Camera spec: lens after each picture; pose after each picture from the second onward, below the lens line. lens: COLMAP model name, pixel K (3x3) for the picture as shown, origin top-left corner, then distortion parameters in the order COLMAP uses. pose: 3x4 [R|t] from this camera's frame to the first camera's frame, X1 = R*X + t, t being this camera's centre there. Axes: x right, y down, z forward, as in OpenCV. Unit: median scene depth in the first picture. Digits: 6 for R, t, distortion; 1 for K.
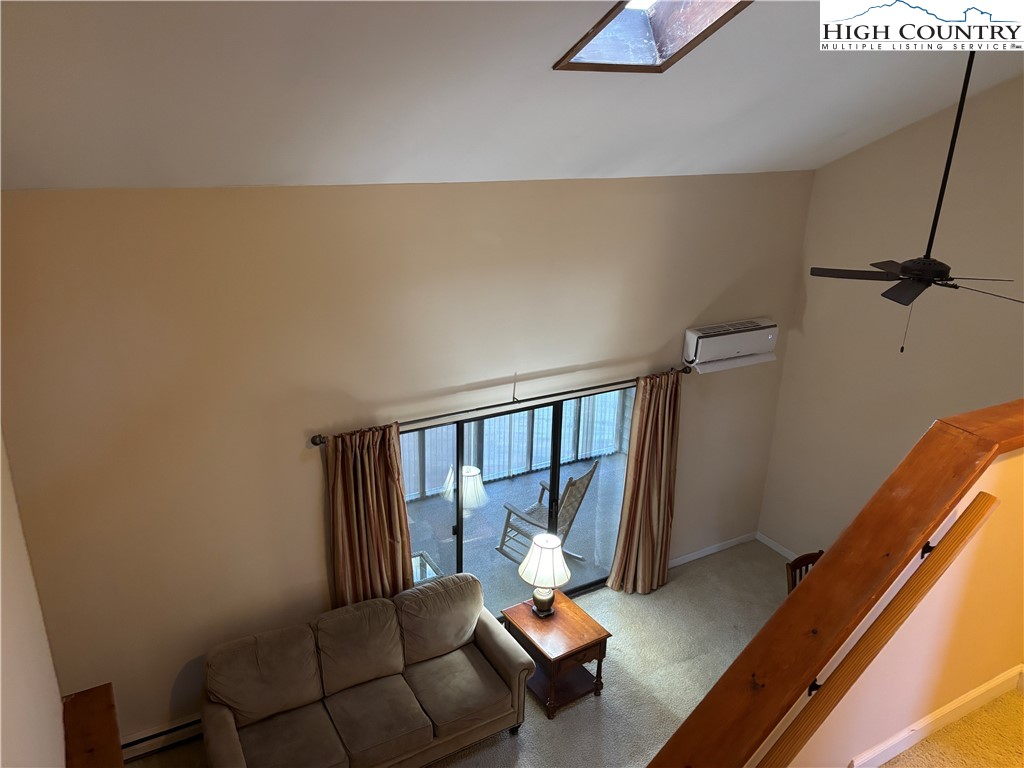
lens RADIAL K [[769.5, 0, 516.7], [0, 769.5, 391.6], [0, 0, 1]] dist [0.054580, -0.056136]
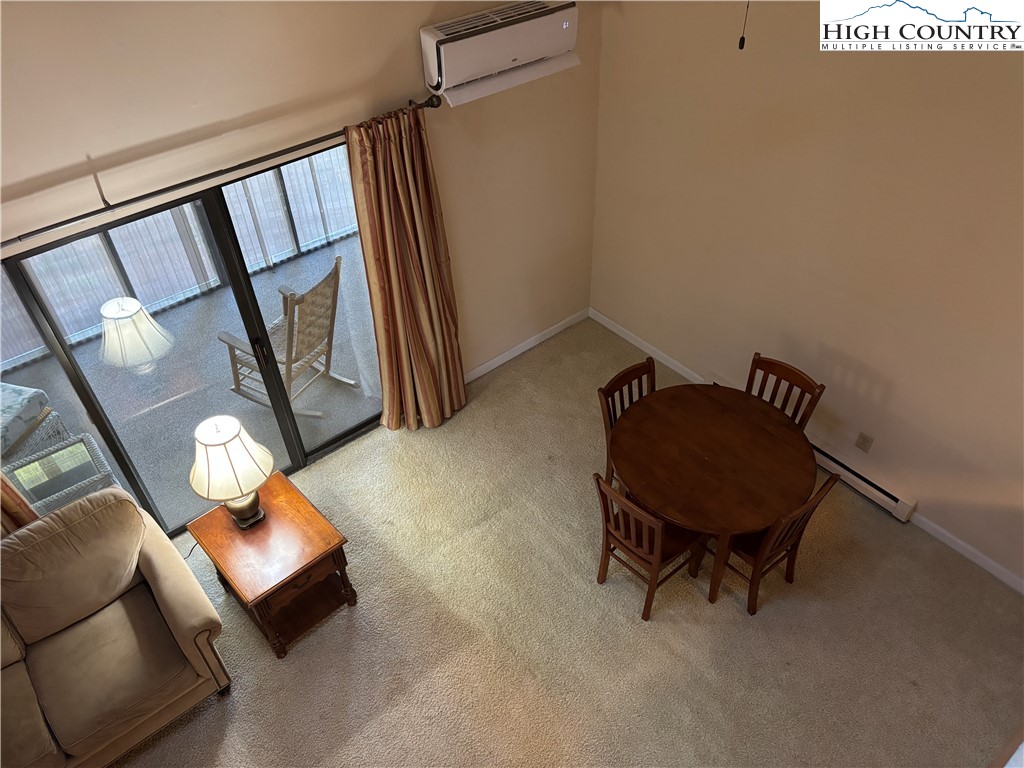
lens RADIAL K [[769.5, 0, 516.7], [0, 769.5, 391.6], [0, 0, 1]] dist [0.054580, -0.056136]
pose [[0.984925, -0.151418, 0.083638, 0.214770], [0.110707, 0.923284, 0.367820, -0.037243], [-0.132916, -0.353016, 0.926128, 0.366357]]
